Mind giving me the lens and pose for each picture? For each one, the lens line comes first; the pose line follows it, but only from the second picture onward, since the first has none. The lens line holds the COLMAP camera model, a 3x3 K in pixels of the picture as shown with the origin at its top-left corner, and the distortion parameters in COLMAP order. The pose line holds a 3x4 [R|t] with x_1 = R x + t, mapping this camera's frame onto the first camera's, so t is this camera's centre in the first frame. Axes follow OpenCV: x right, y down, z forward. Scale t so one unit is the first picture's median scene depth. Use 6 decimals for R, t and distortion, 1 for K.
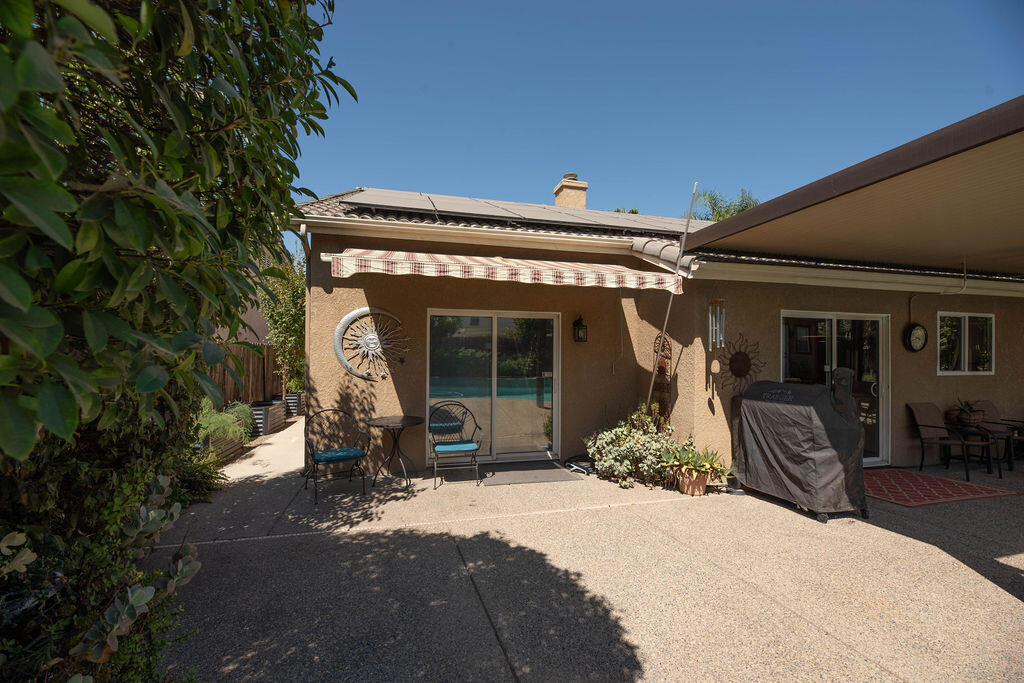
lens RADIAL K [[410.4, 0, 507.7], [0, 410.4, 348.1], [0, 0, 1]] dist [-0.000160, -0.003169]
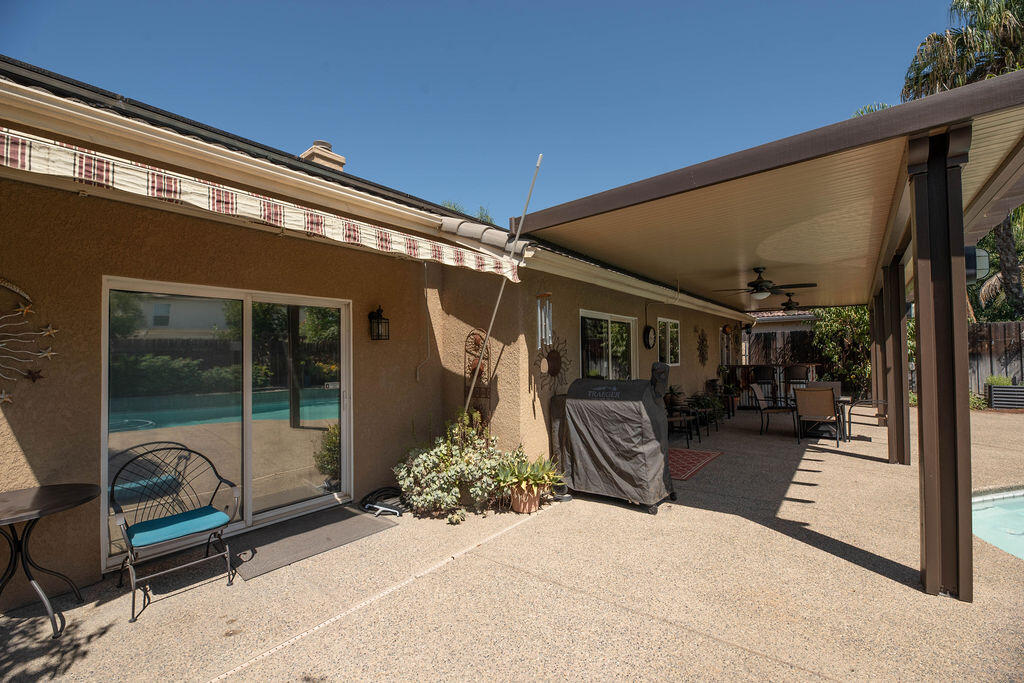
lens RADIAL K [[410.4, 0, 509.4], [0, 410.4, 347.7], [0, 0, 1]] dist [-0.000160, -0.003169]
pose [[0.806713, -0.006998, 0.590902, -0.092876], [0.014743, 0.999857, -0.008285, 0.010360], [-0.590760, 0.015395, 0.806701, 0.287721]]
